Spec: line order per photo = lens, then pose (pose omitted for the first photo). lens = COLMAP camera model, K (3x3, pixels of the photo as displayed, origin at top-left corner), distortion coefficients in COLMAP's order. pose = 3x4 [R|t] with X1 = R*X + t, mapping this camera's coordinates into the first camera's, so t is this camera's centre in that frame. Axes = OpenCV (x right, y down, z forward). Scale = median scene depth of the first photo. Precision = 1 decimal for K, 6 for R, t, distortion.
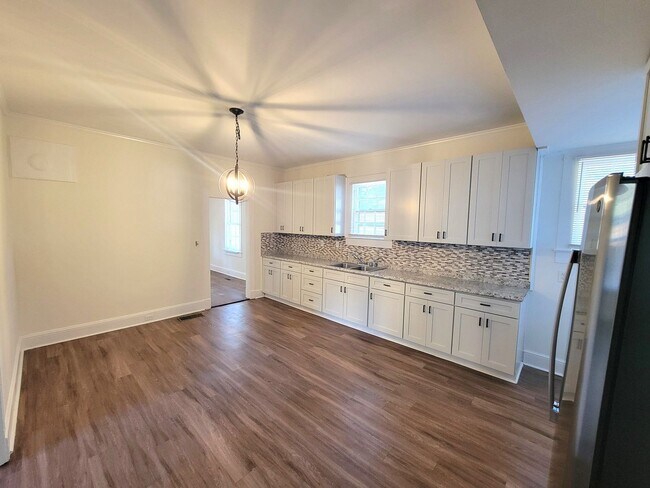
lens RADIAL K [[263.7, 0, 327.0], [0, 263.7, 246.6], [0, 0, 1]] dist [0.002260, -0.000564]
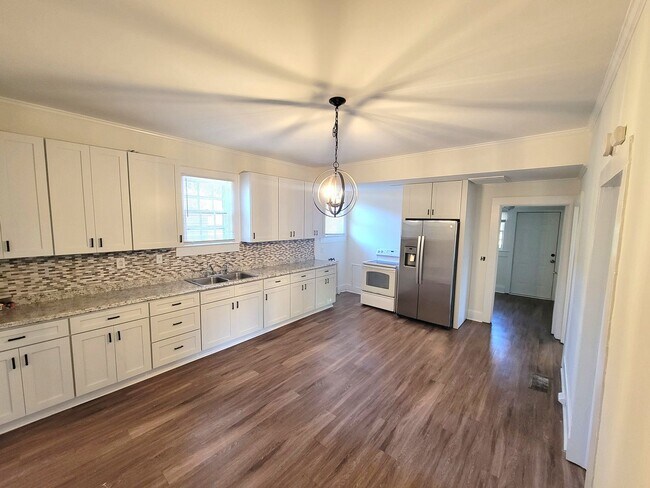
lens RADIAL K [[263.7, 0, 324.9], [0, 263.7, 246.2], [0, 0, 1]] dist [0.002260, -0.000564]
pose [[-0.032351, -0.124764, 0.991659, -0.865791], [0.071319, 0.989361, 0.126802, -0.130391], [-0.996929, 0.074826, -0.023109, 0.788353]]
